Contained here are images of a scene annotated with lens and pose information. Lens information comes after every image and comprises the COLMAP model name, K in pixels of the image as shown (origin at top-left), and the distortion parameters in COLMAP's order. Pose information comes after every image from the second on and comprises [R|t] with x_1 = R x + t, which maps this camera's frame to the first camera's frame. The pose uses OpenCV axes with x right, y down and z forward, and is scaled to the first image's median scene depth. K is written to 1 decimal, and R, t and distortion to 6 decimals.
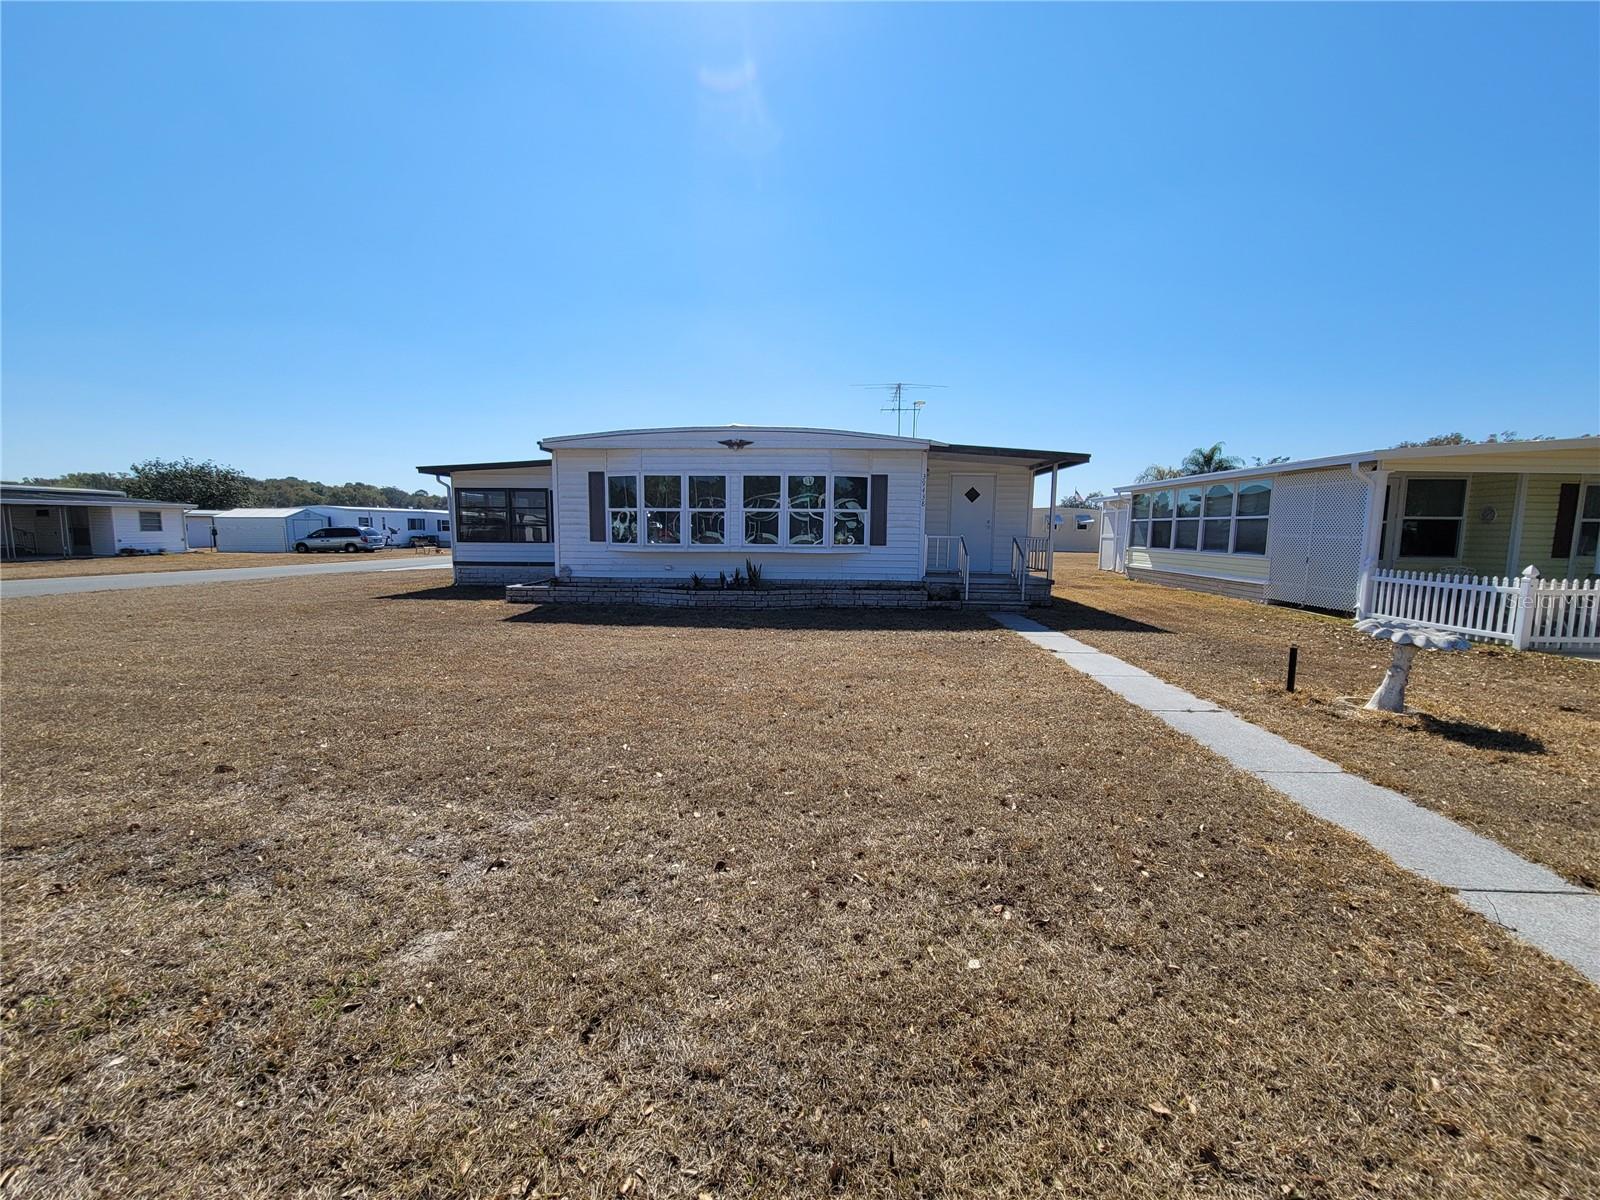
lens RADIAL K [[651.3, 0, 797.7], [0, 651.3, 600.3], [0, 0, 1]] dist [-0.000536, -0.000617]
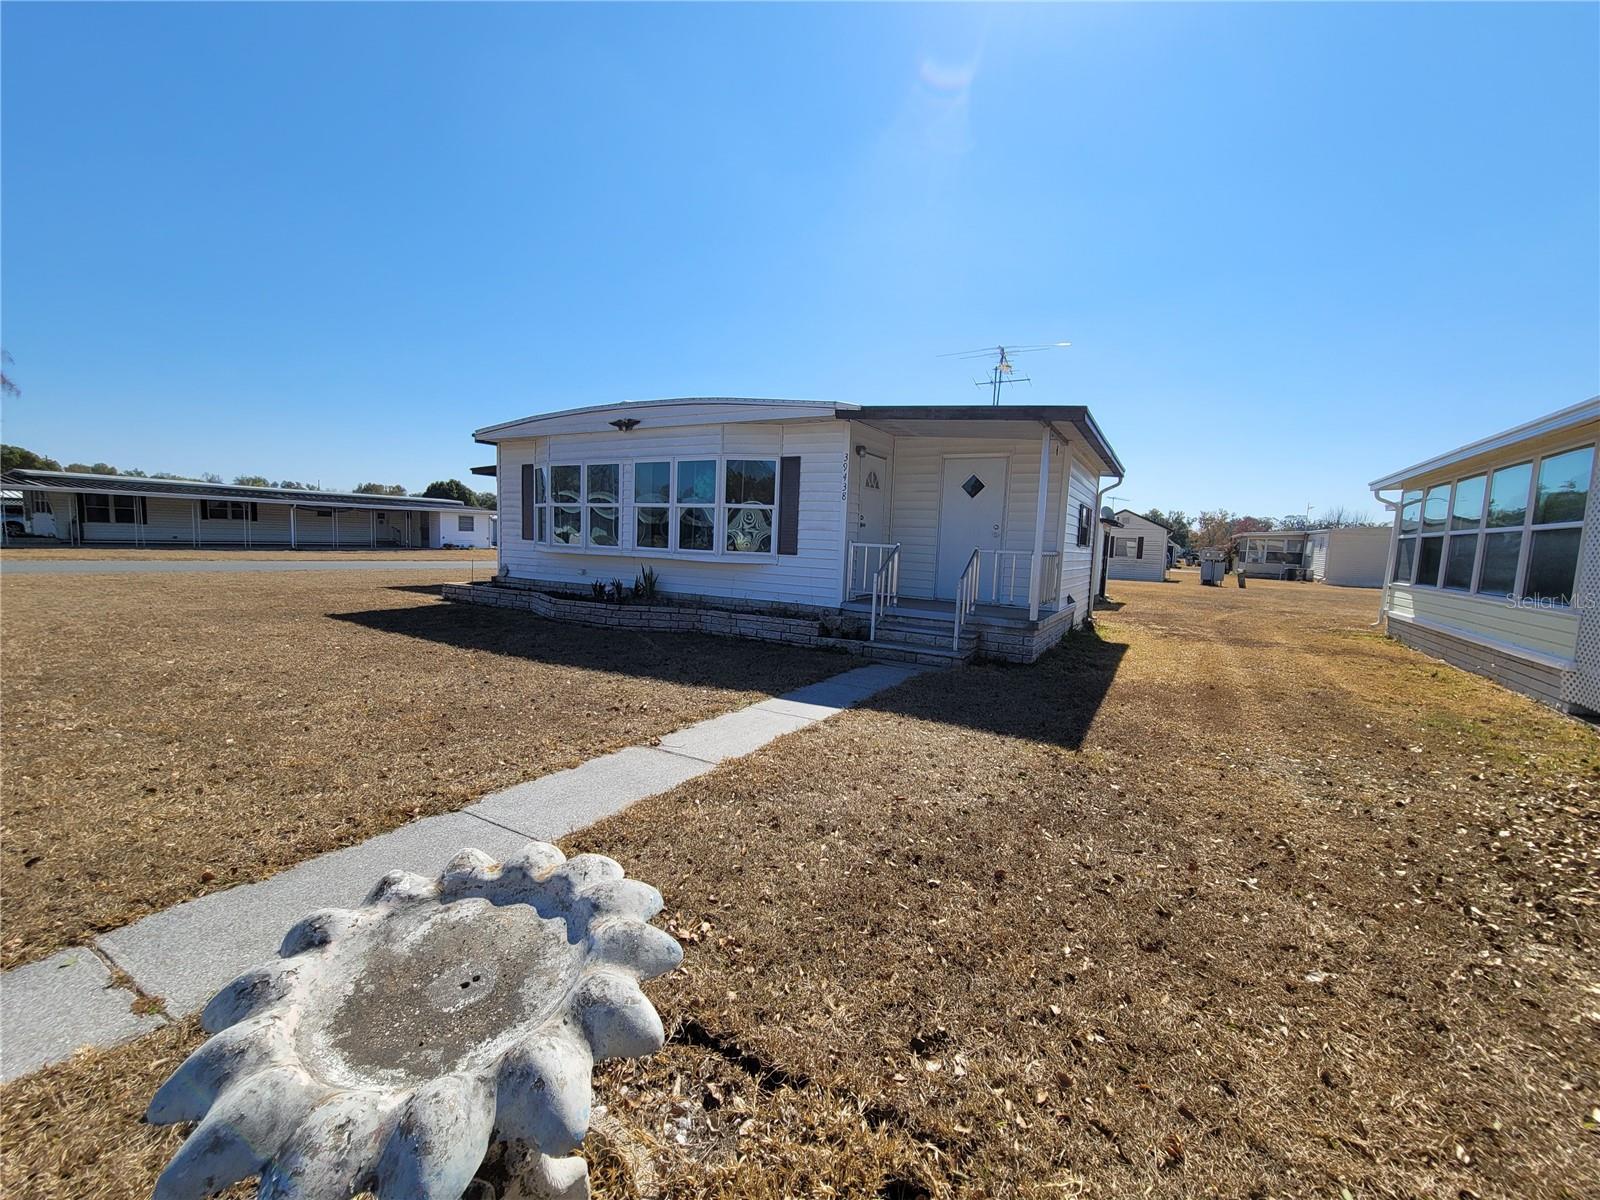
lens RADIAL K [[651.3, 0, 797.7], [0, 651.3, 600.3], [0, 0, 1]] dist [-0.000536, -0.000617]
pose [[0.889816, 0.067075, -0.451362, 0.466188], [-0.078945, 0.996851, -0.007495, -0.029128], [0.449438, 0.042302, 0.892309, 0.362601]]
